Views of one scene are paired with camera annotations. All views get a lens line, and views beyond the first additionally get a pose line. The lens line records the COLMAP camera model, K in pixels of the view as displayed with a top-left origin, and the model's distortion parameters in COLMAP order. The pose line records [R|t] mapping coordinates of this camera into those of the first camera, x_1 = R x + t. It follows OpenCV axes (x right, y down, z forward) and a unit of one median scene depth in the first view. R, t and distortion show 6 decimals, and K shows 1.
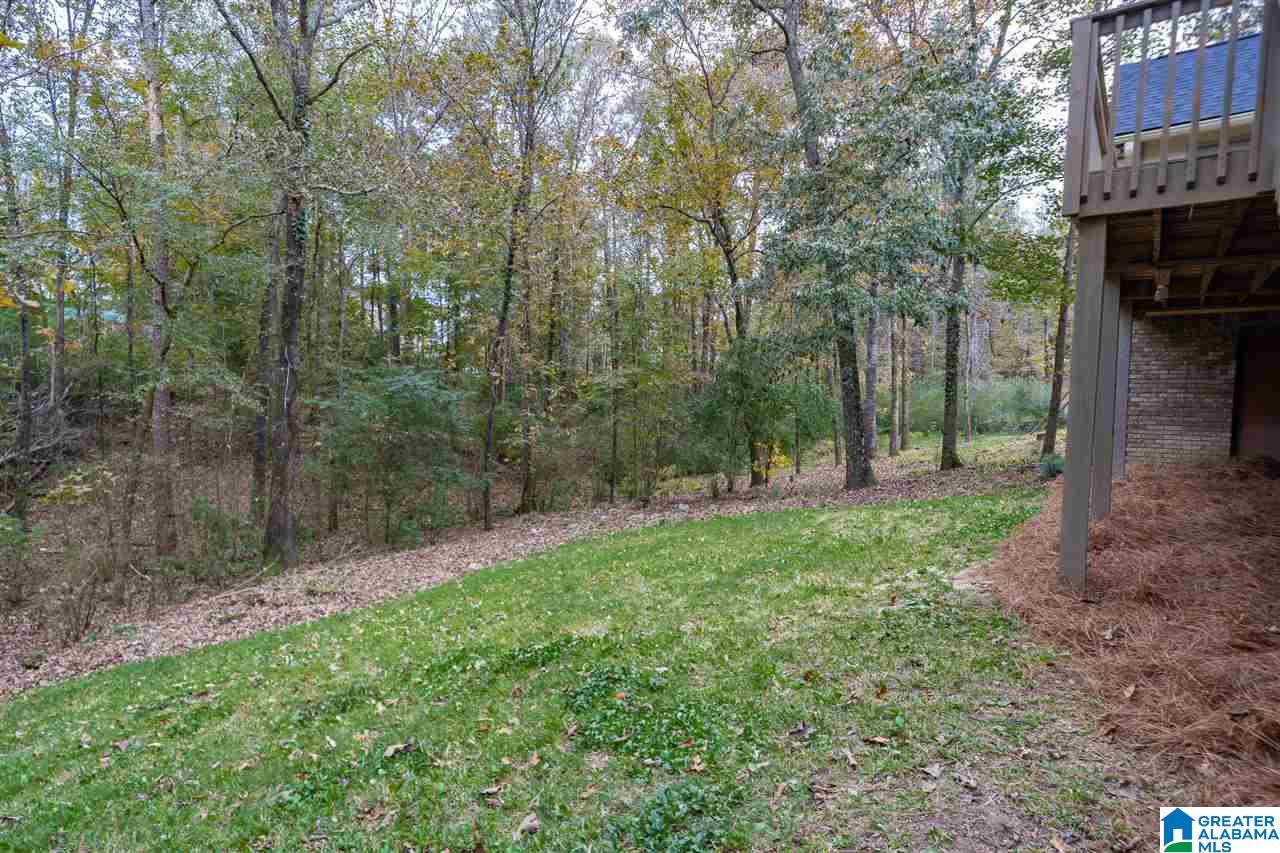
lens RADIAL K [[691.7, 0, 642.1], [0, 691.7, 431.0], [0, 0, 1]] dist [0.001587, 0.002219]
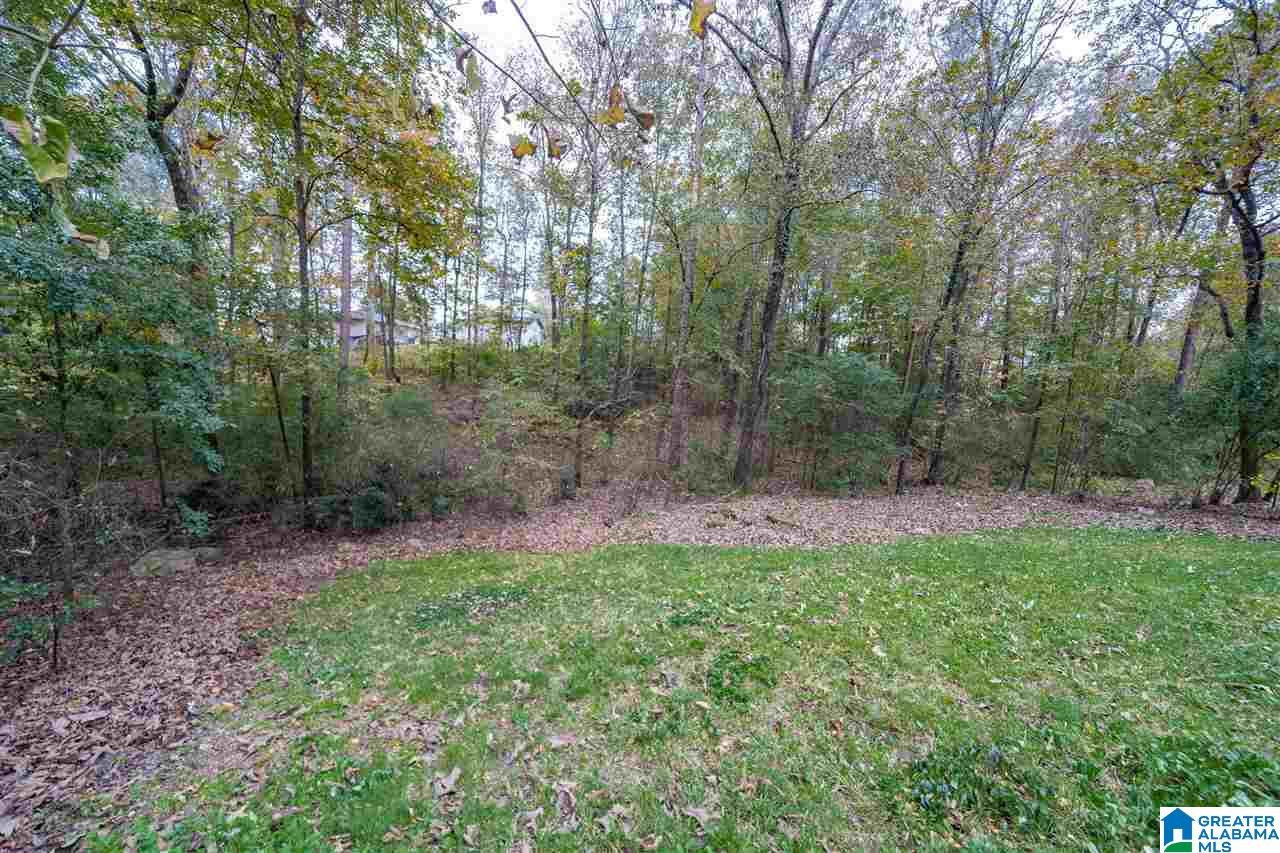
lens RADIAL K [[442.0, 0, 640.0], [0, 442.0, 425.5], [0, 0, 1]] dist [0.000068, -0.000001]
pose [[0.780133, 0.103903, -0.616925, -0.152509], [-0.088007, 0.994533, 0.056210, 0.029837], [0.619393, 0.010442, 0.785012, 0.171943]]
